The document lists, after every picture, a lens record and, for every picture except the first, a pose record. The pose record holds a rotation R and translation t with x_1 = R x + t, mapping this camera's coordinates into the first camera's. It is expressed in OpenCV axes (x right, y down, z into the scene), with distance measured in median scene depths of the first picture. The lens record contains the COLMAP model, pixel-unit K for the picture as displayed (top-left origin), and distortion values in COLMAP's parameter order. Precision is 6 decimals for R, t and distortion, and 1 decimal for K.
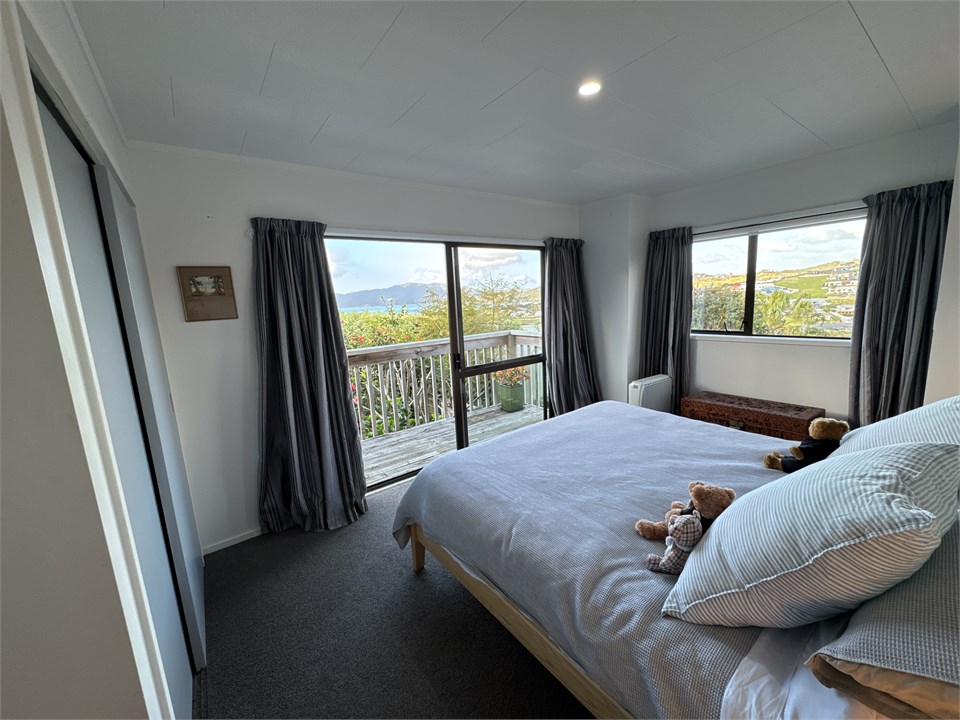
lens RADIAL K [[382.7, 0, 486.9], [0, 382.7, 358.7], [0, 0, 1]] dist [0.017337, -0.000075]
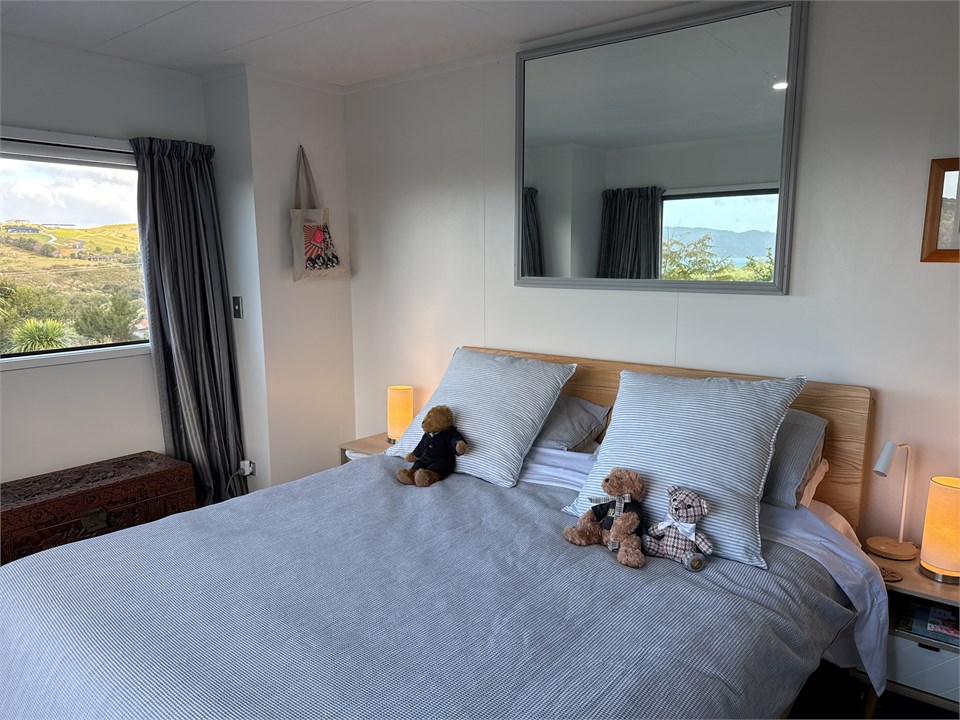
lens RADIAL K [[668.6, 0, 485.4], [0, 668.6, 361.0], [0, 0, 1]] dist [0.052009, -0.053644]
pose [[-0.224125, -0.100207, 0.969395, -0.389676], [0.170243, 0.975379, 0.140186, -0.090657], [-0.959576, 0.196452, -0.201547, 0.734462]]
